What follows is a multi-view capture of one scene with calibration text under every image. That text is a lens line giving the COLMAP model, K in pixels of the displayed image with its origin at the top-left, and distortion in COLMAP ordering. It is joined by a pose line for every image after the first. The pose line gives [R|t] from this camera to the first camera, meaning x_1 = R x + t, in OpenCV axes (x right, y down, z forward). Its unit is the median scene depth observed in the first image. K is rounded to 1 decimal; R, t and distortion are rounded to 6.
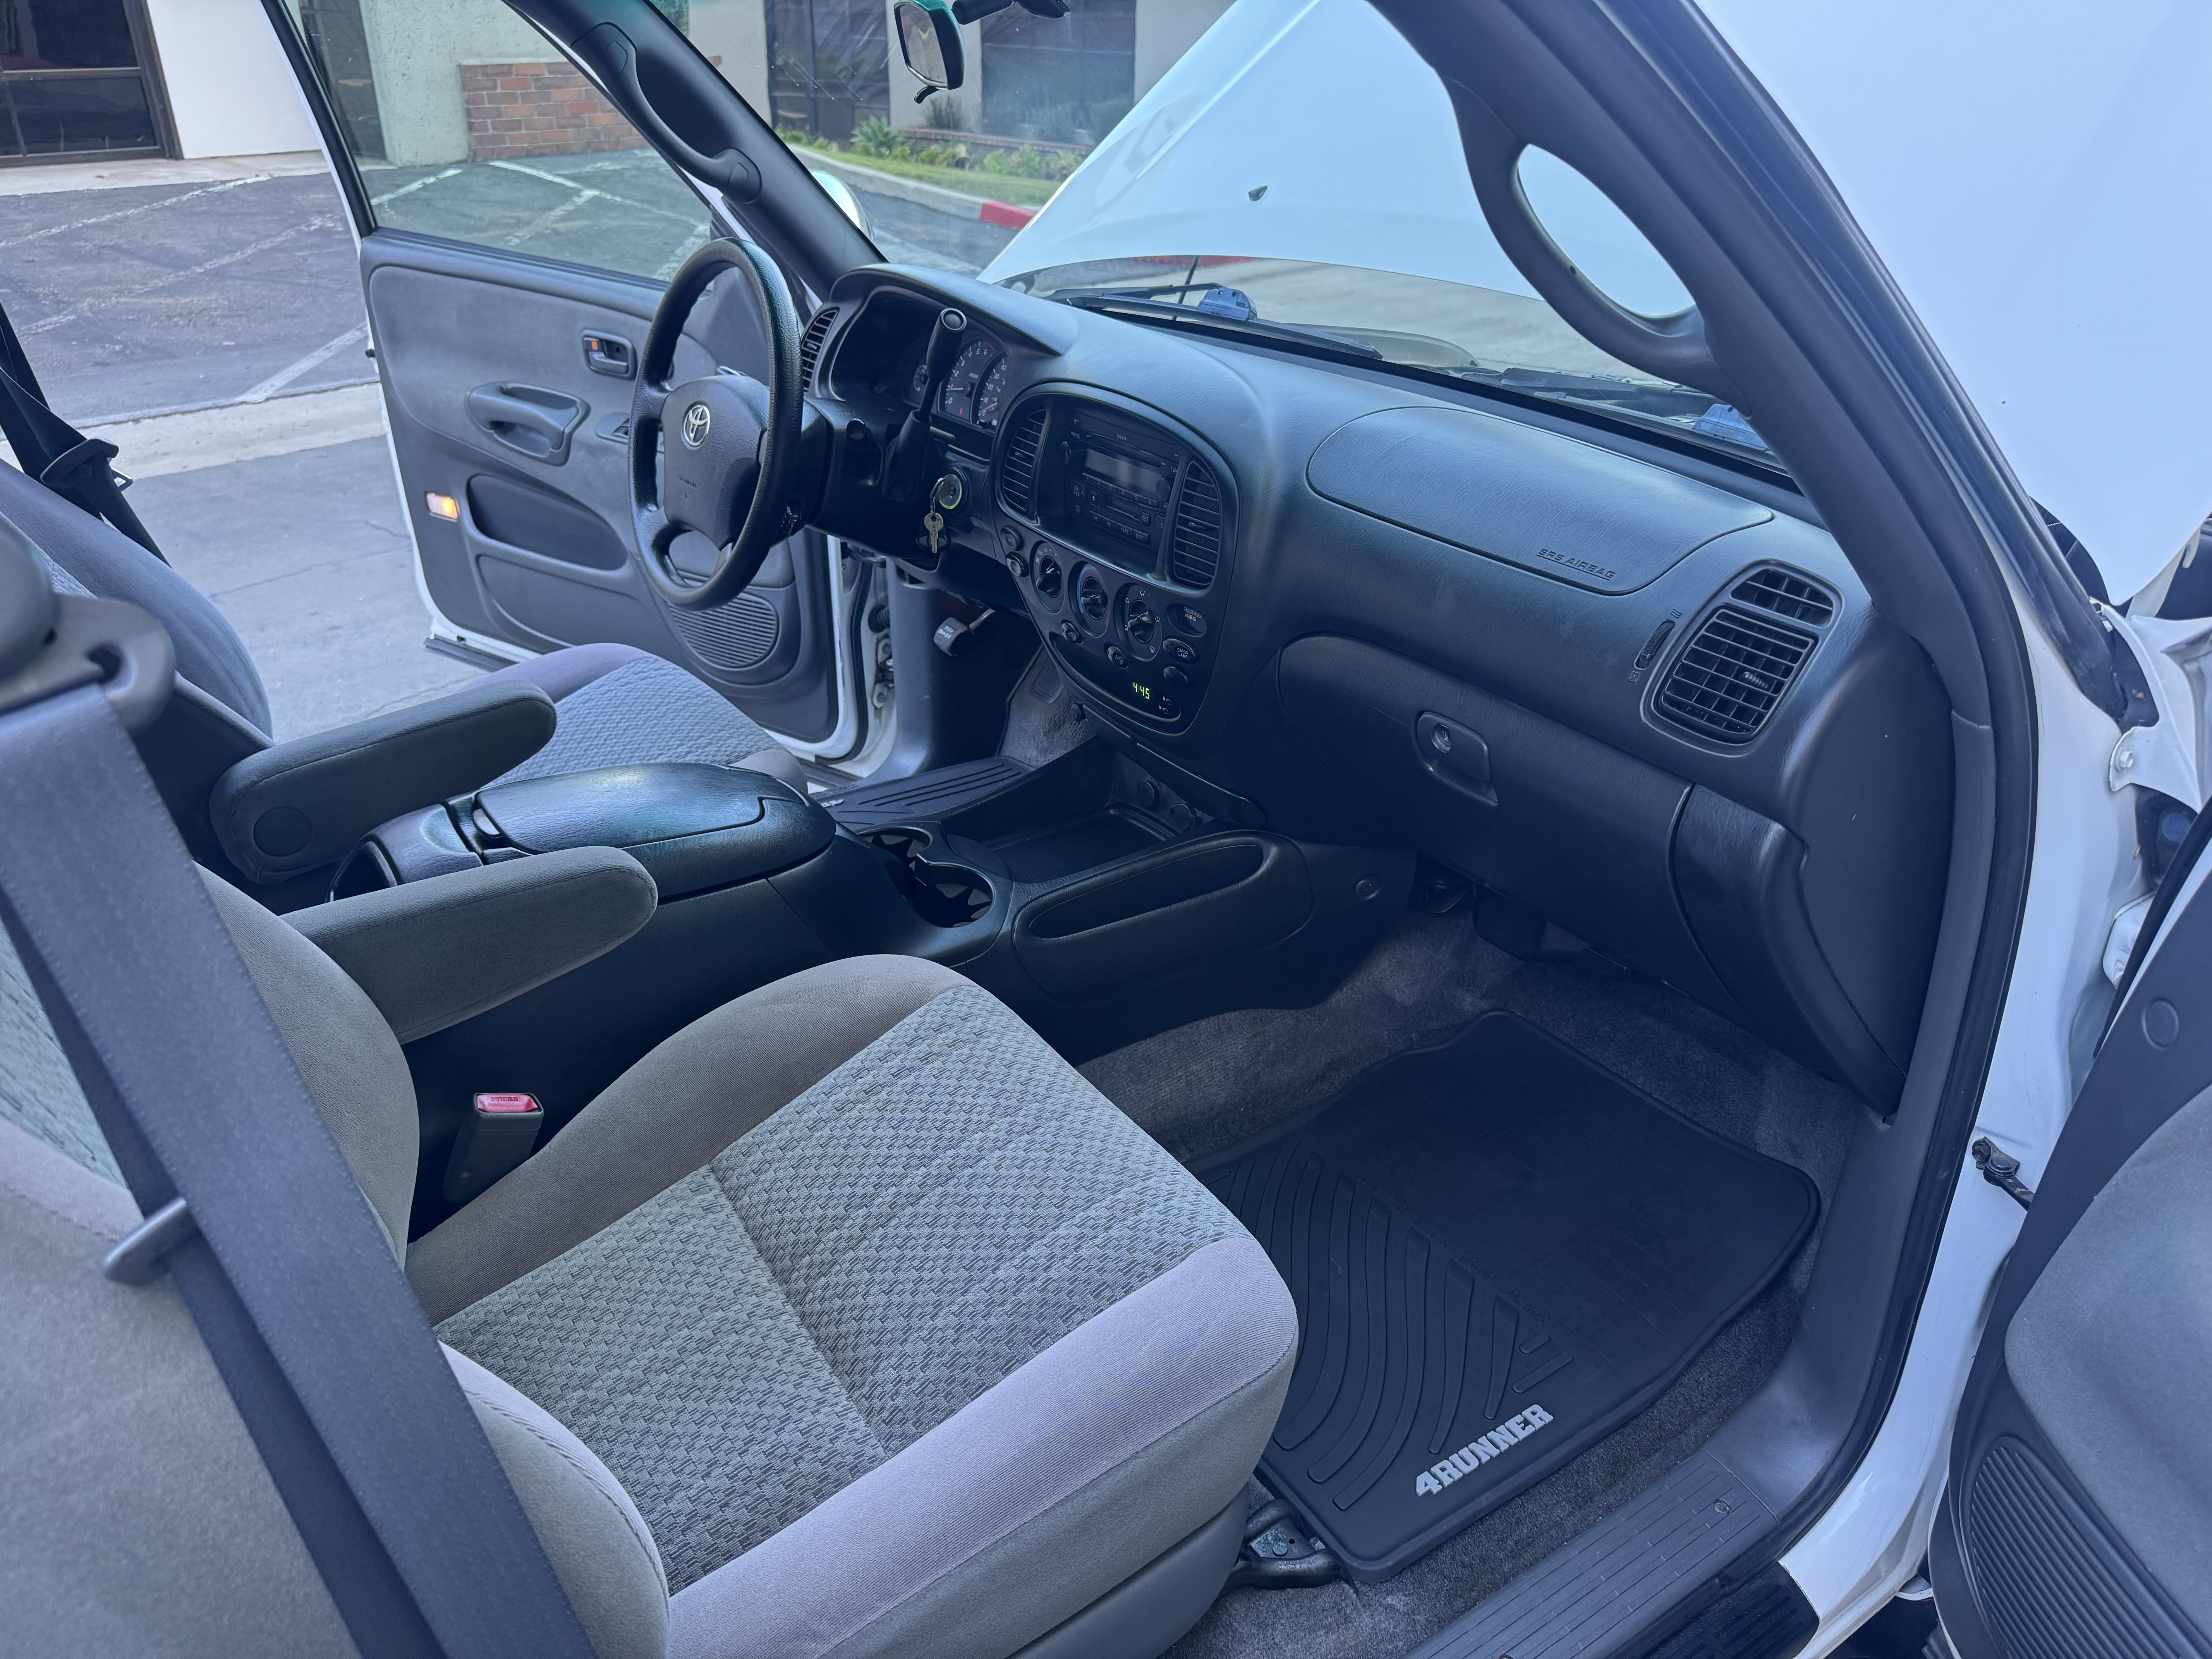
lens RADIAL K [[1574.6, 0, 1107.7], [0, 1574.6, 828.1], [0, 0, 1]] dist [0.055307, -0.072598]
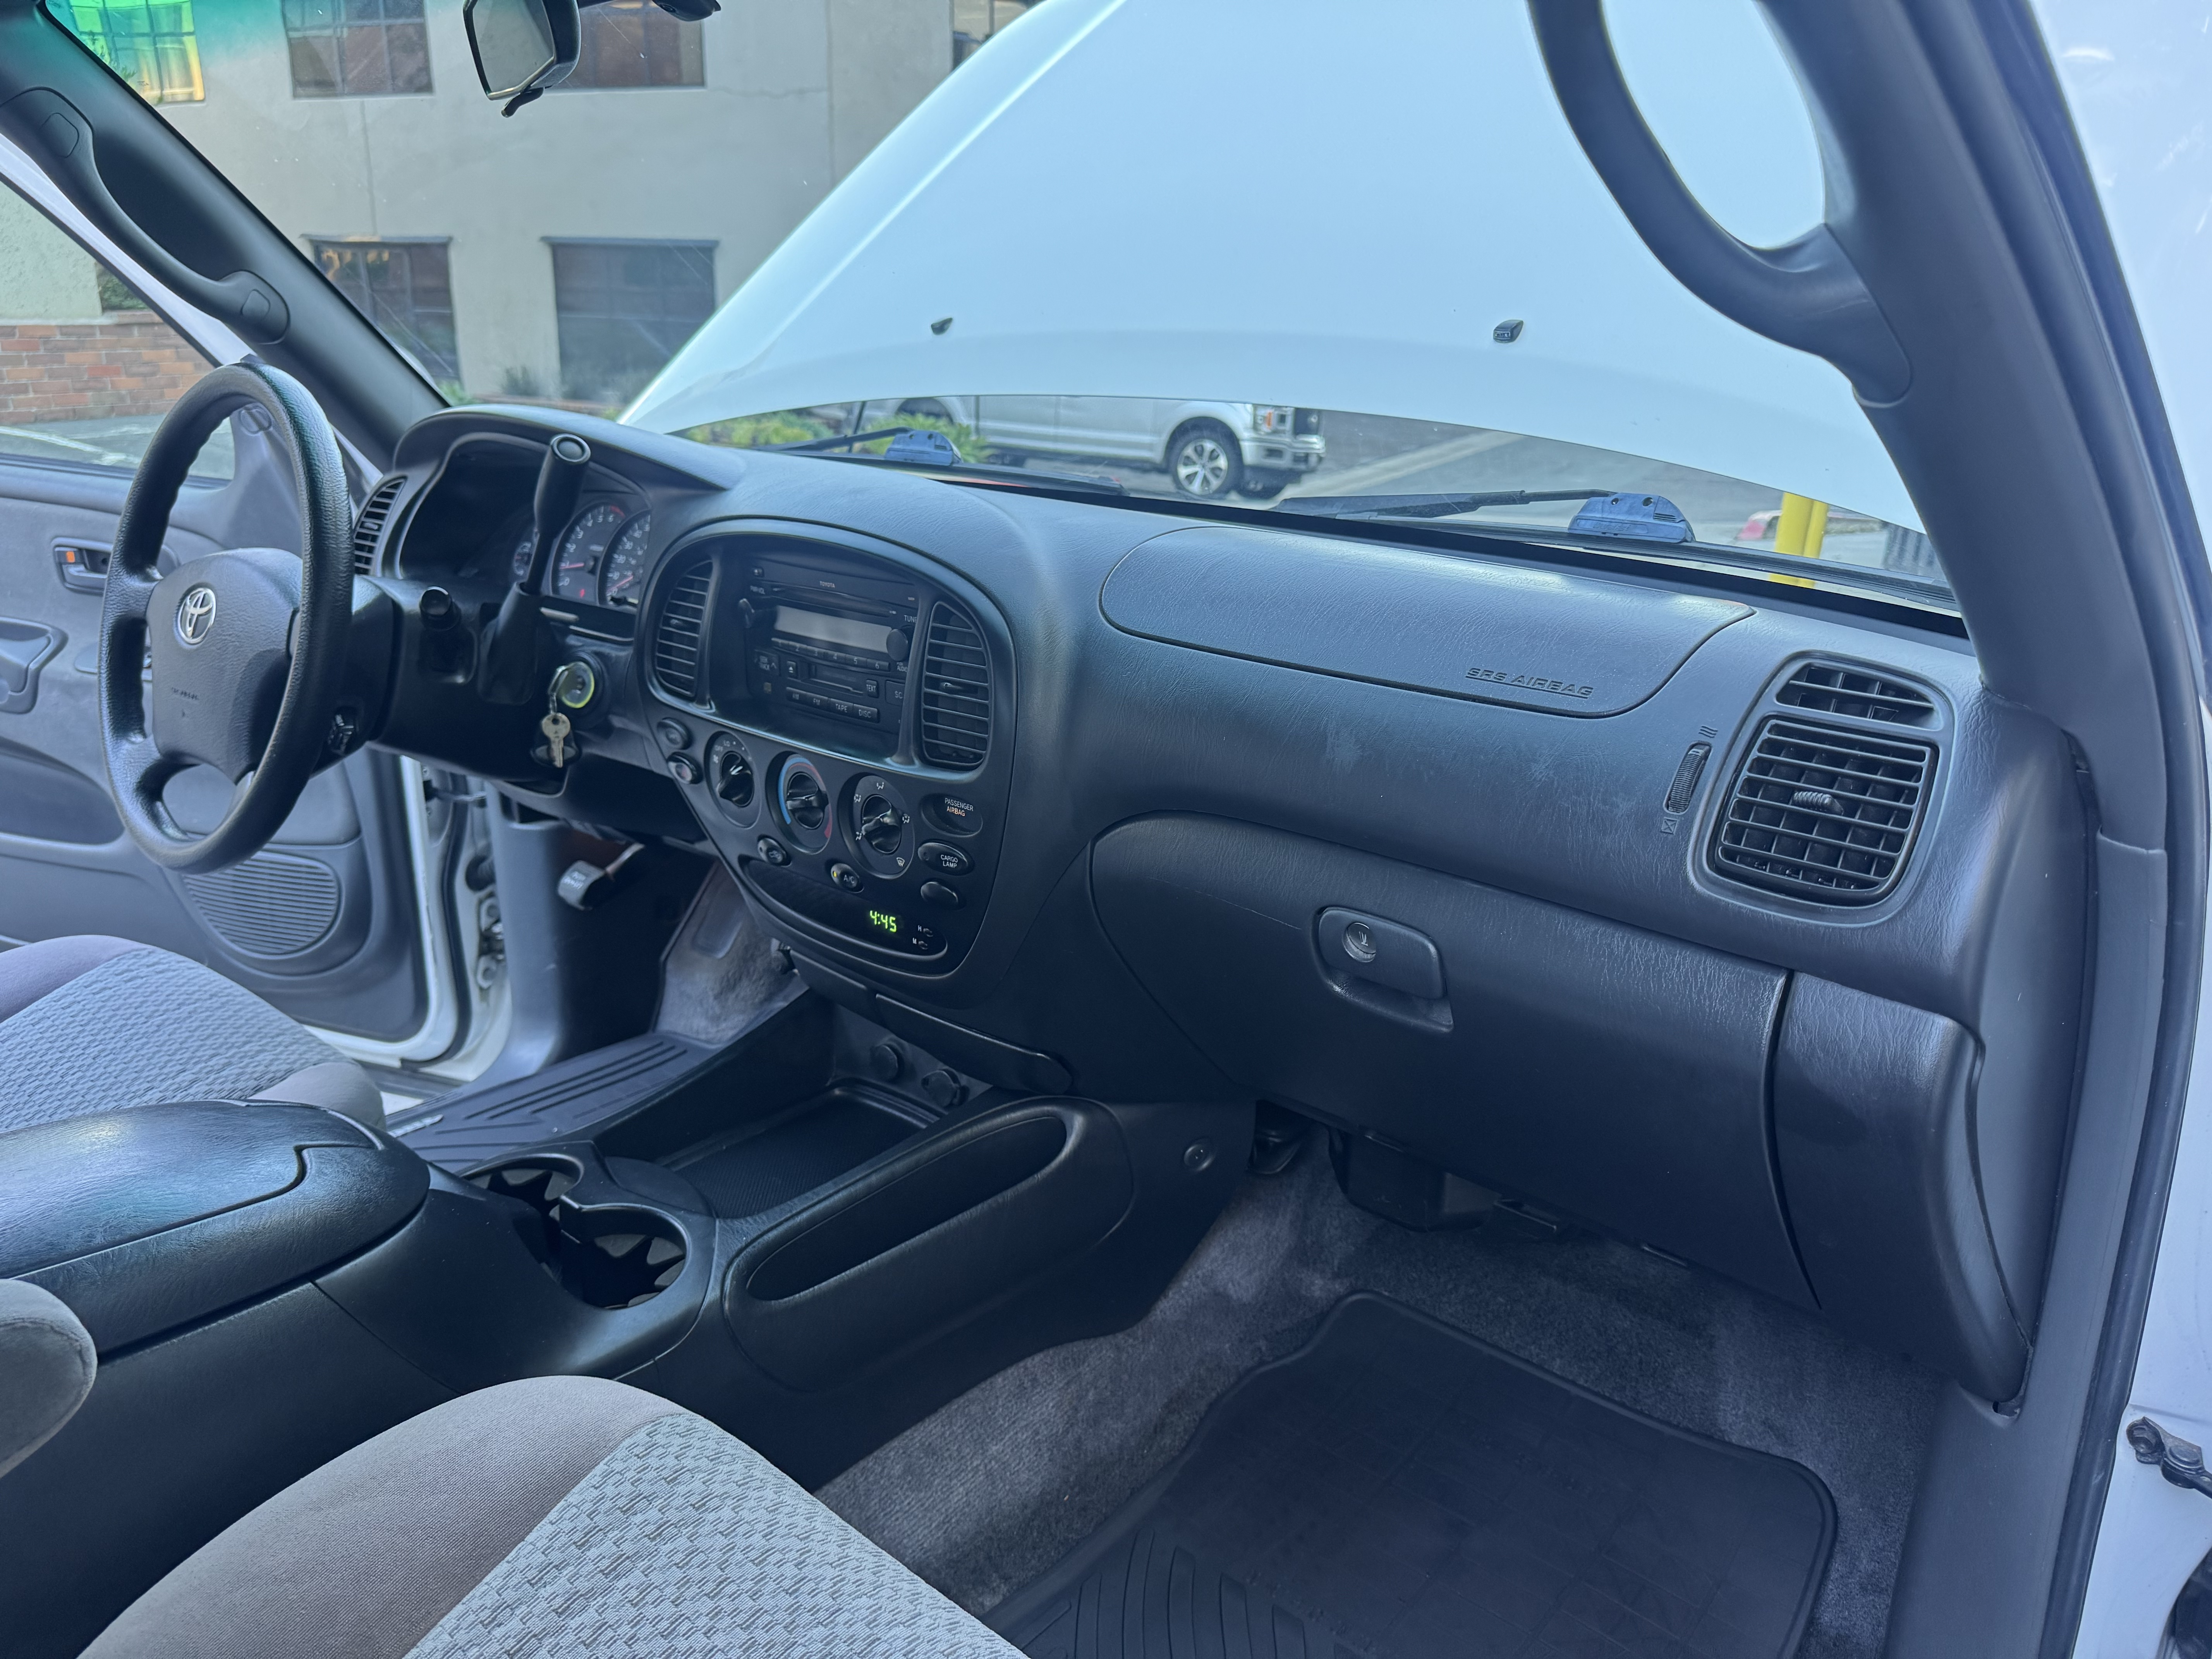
lens RADIAL K [[1574.6, 0, 1118.0], [0, 1574.6, 804.9], [0, 0, 1]] dist [0.055307, -0.072598]
pose [[0.967178, -0.074405, 0.242960, -0.042941], [0.113241, 0.982179, -0.150003, -0.018466], [-0.227469, 0.172592, 0.958368, 0.260070]]
